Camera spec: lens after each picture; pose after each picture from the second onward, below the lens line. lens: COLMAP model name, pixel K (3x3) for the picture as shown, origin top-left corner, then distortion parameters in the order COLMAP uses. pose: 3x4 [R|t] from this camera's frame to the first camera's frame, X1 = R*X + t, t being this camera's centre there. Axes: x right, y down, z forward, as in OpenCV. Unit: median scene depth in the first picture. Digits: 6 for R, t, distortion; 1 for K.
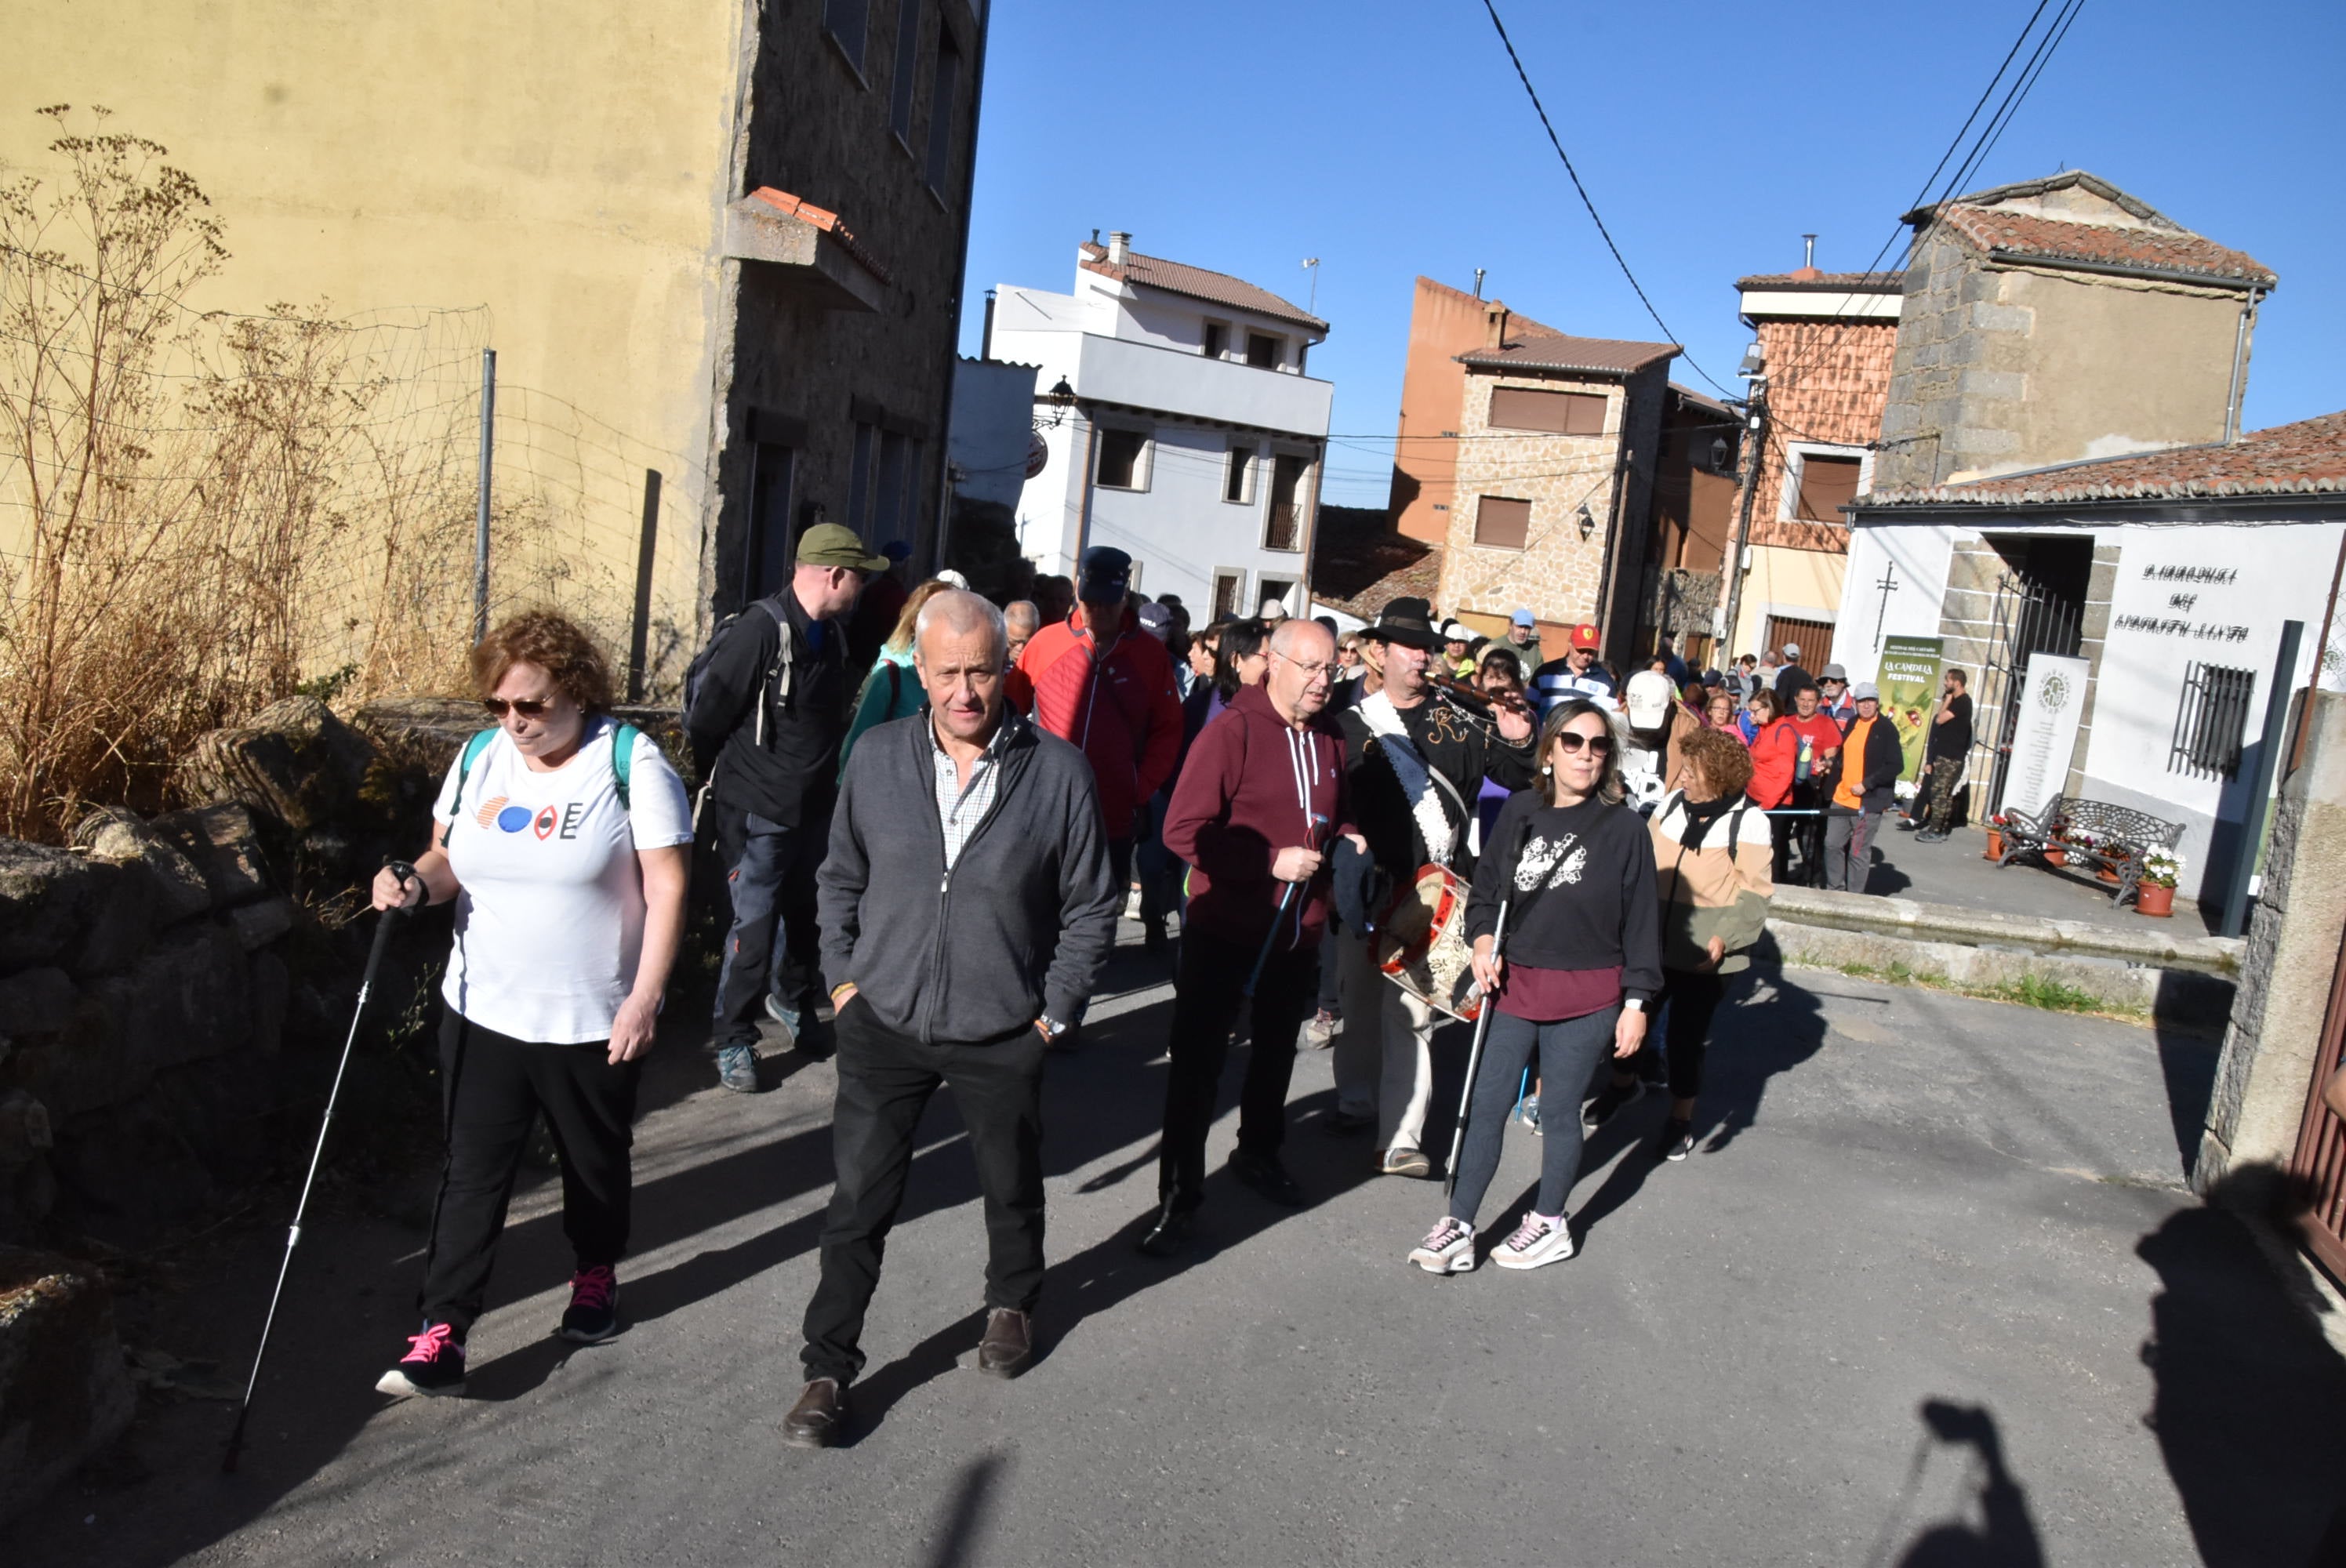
lens RADIAL K [[1803.4, 0, 1167.8], [0, 1803.4, 830.8], [0, 0, 1]] dist [-0.142545, 0.107352]
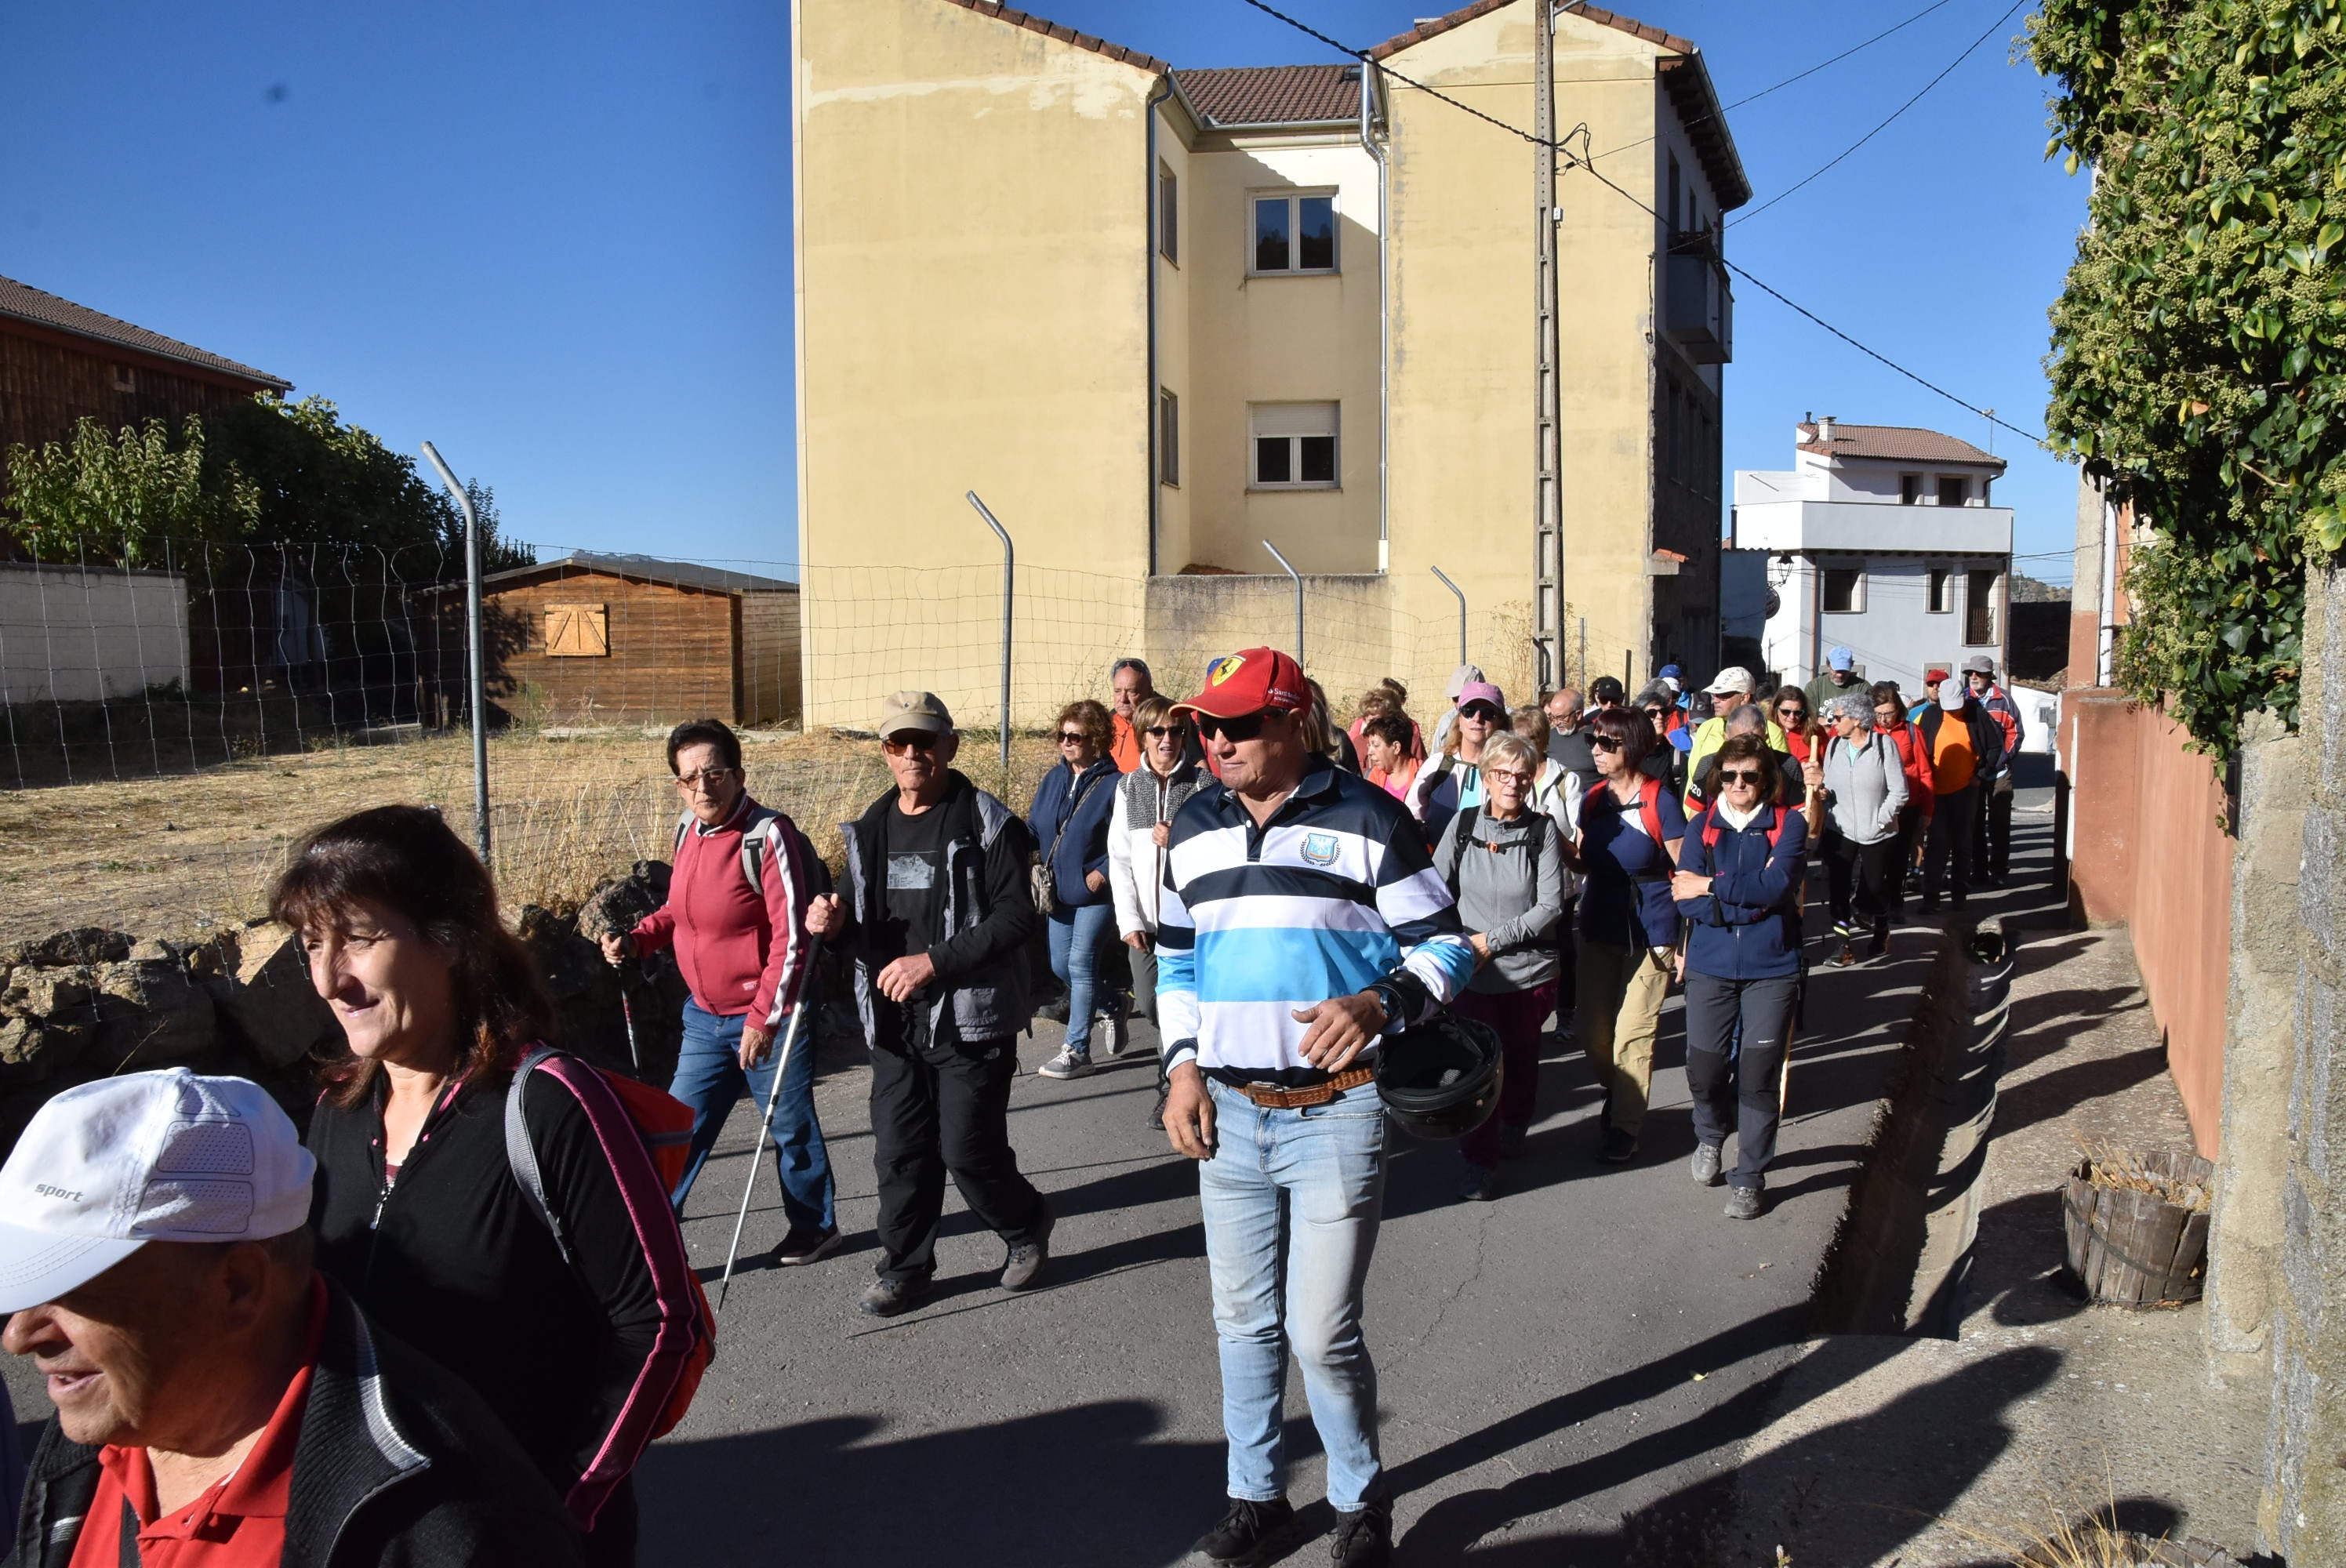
lens RADIAL K [[1856.6, 0, 1144.6], [0, 1856.6, 859.6], [0, 0, 1]] dist [-0.157551, 0.122376]
pose [[0.909938, -0.068315, -0.409080, 0.043263], [0.041910, 0.996438, -0.073179, 0.072359], [0.412622, 0.049444, 0.909559, -0.453176]]
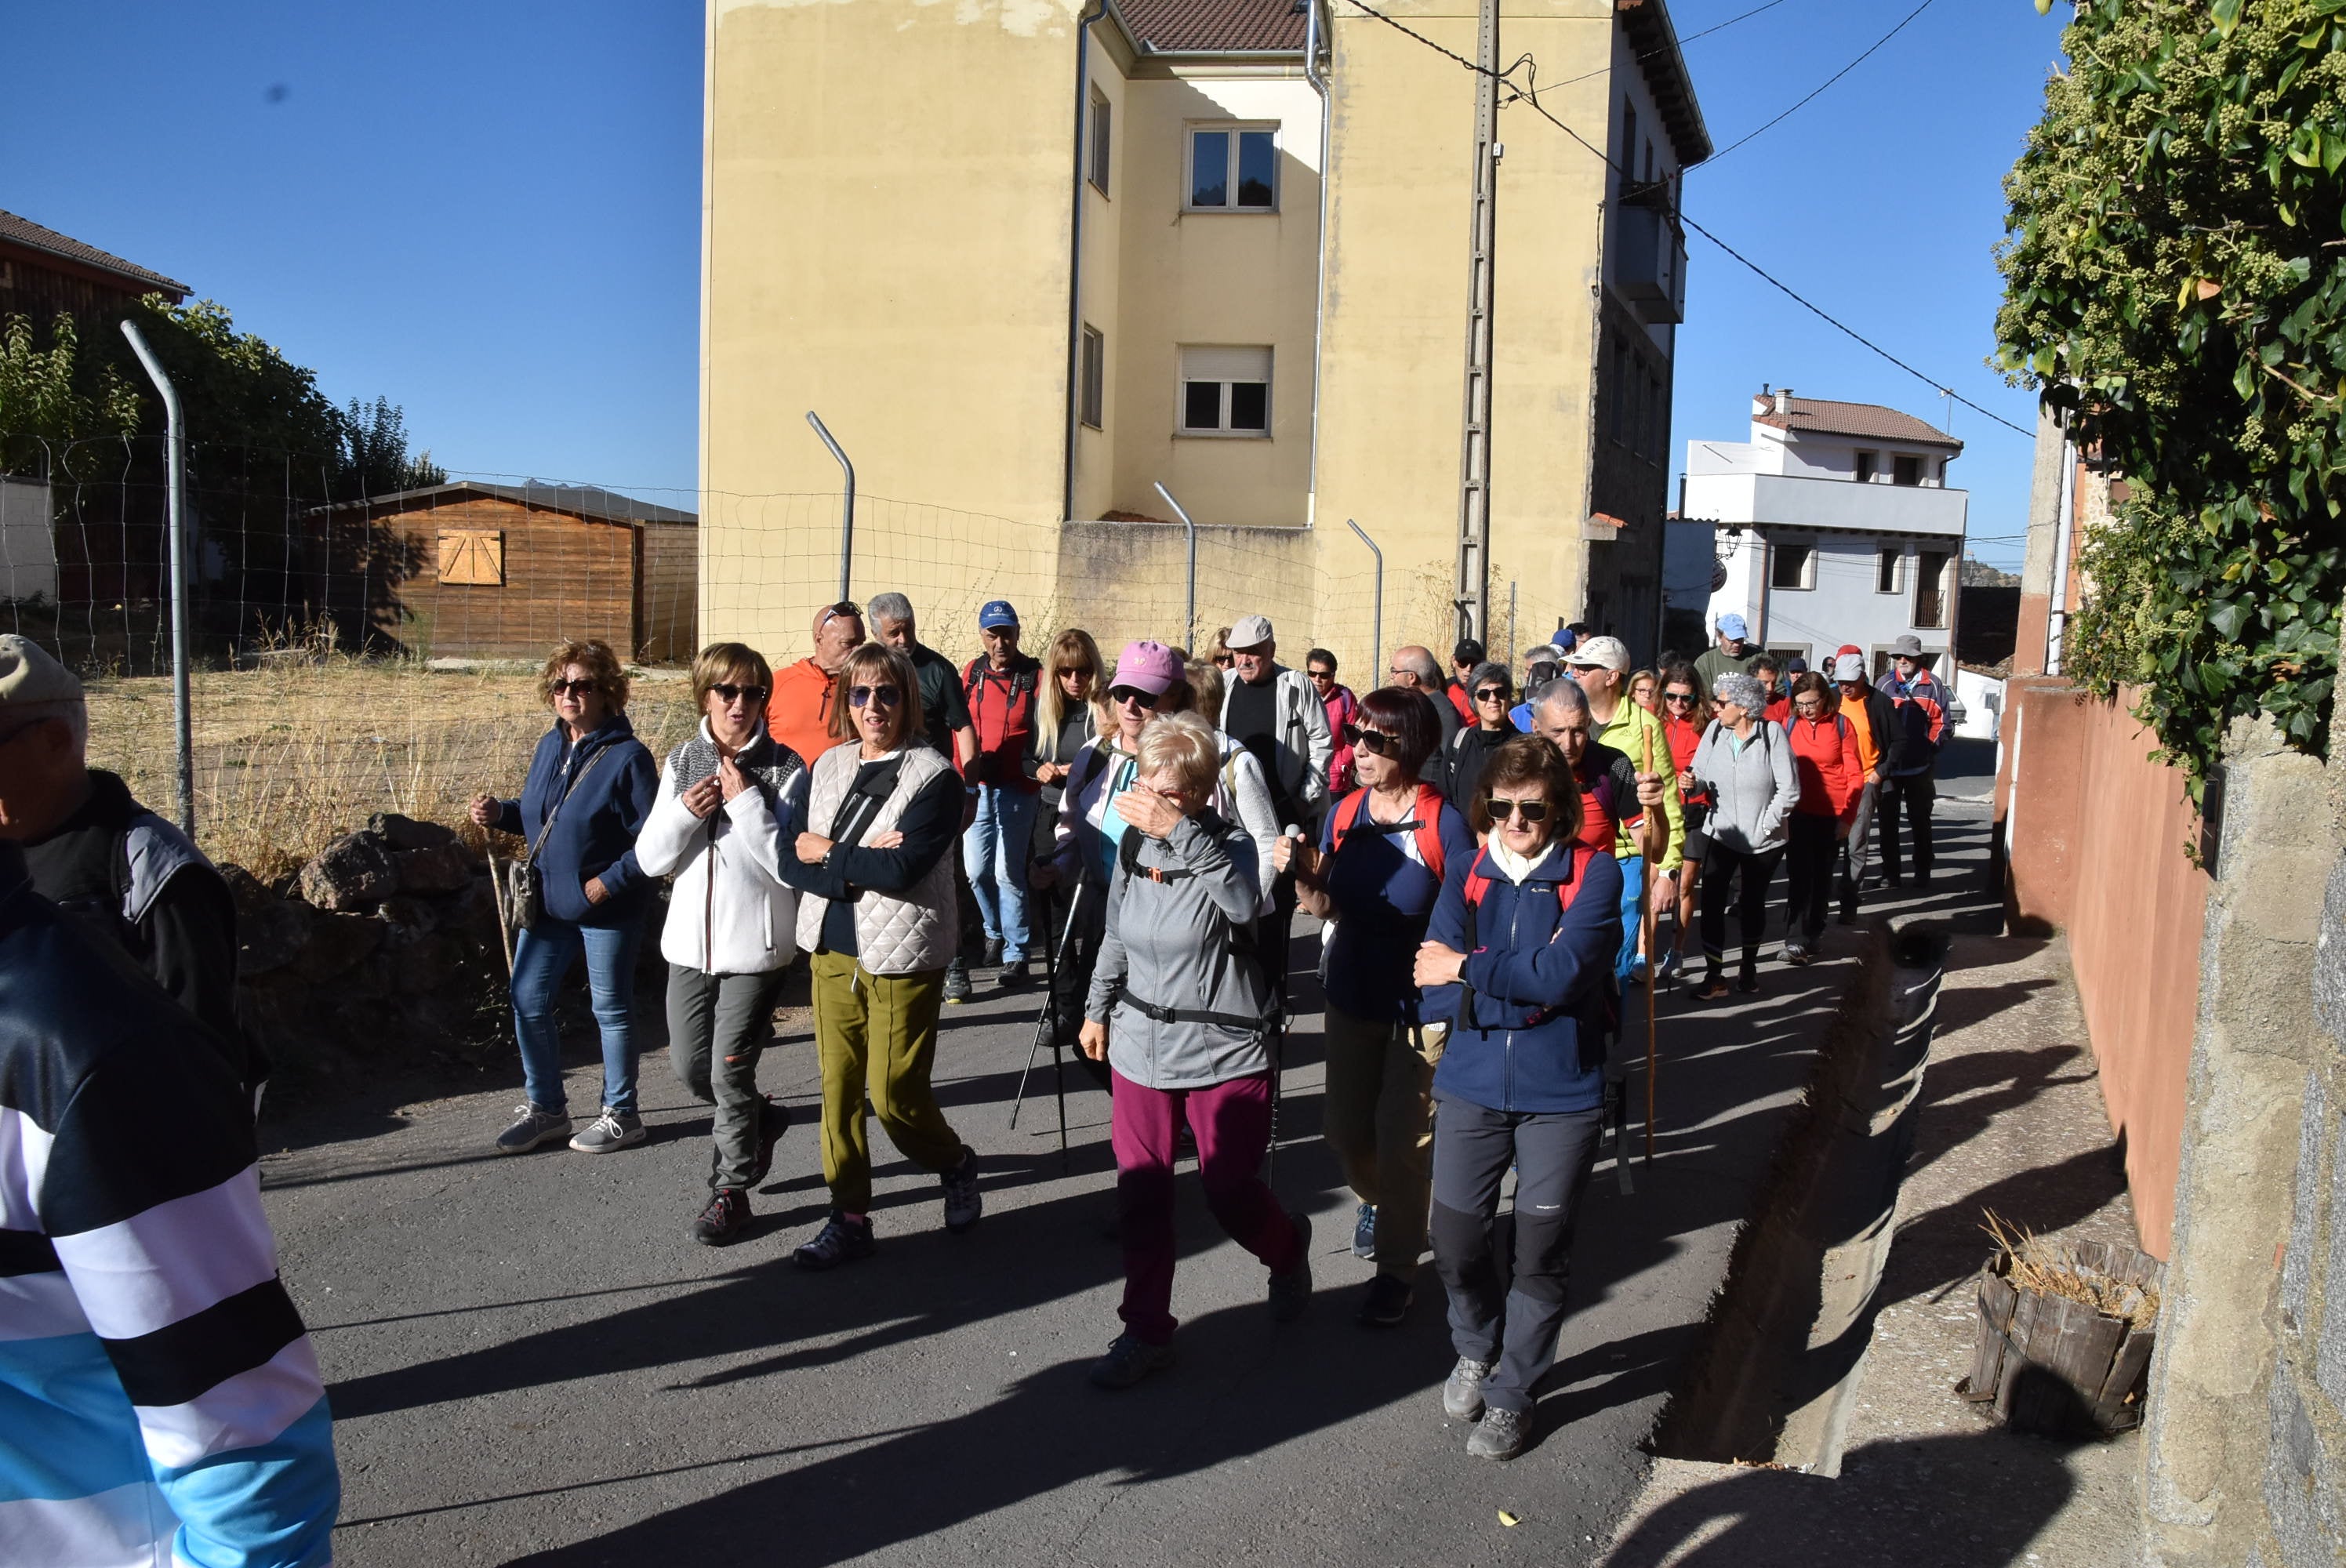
lens RADIAL K [[1856.6, 0, 1144.6], [0, 1856.6, 859.6], [0, 0, 1]] dist [-0.157551, 0.122376]
pose [[0.922855, -0.026380, -0.384243, 0.045545], [0.009052, 0.998862, -0.046835, 0.067864], [0.385041, 0.039744, 0.922043, -0.419861]]
